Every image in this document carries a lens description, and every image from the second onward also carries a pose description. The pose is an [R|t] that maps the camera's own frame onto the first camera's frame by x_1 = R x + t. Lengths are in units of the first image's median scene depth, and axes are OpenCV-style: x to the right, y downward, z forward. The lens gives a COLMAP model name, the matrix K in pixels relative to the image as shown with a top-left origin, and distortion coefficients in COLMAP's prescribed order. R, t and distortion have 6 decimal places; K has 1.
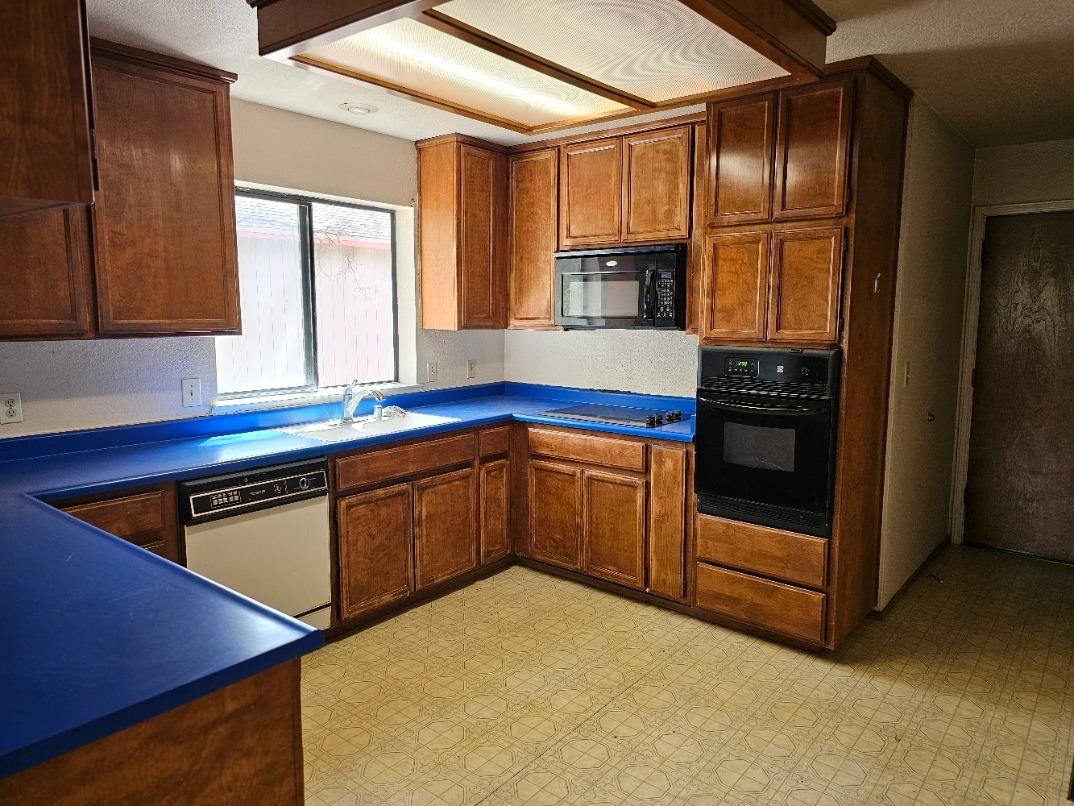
lens RADIAL K [[715.7, 0, 537.0], [0, 715.7, 403.0], [0, 0, 1]] dist [0.036192, -0.001505]
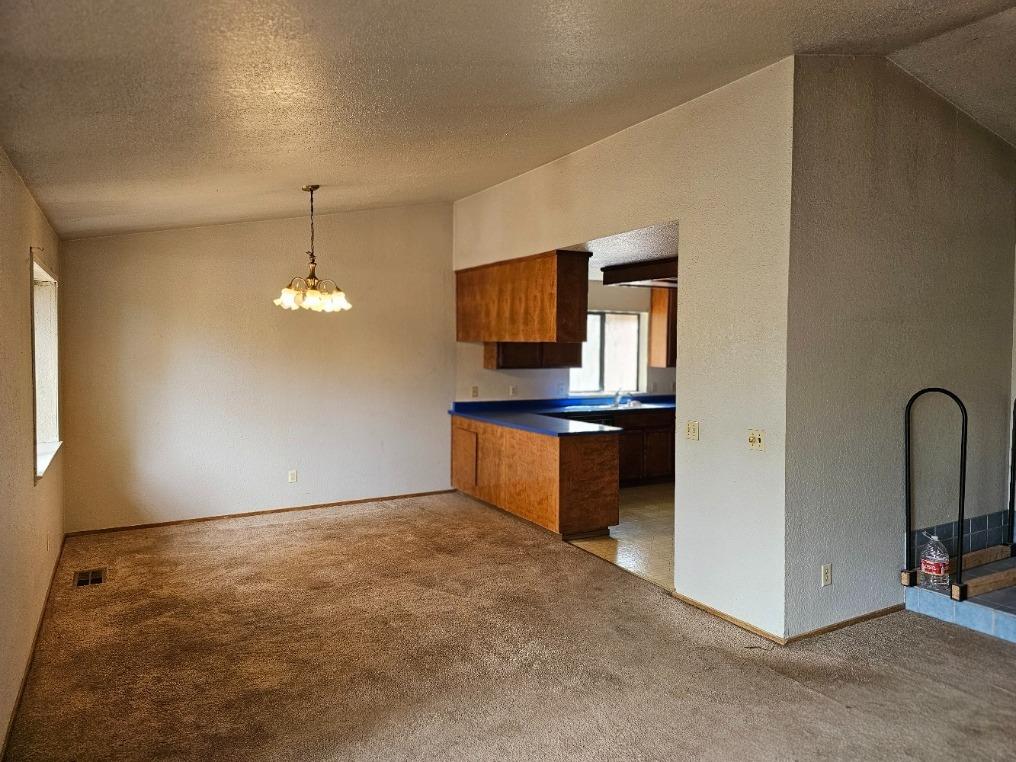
lens RADIAL K [[655.5, 0, 508.0], [0, 655.5, 381.0], [0, 0, 1]] dist [0.040456, -0.049040]
pose [[0.930369, 0.024289, -0.365818, 0.243424], [-0.054905, 0.995781, -0.073521, 0.156656], [0.362489, 0.088487, 0.927778, -1.448367]]
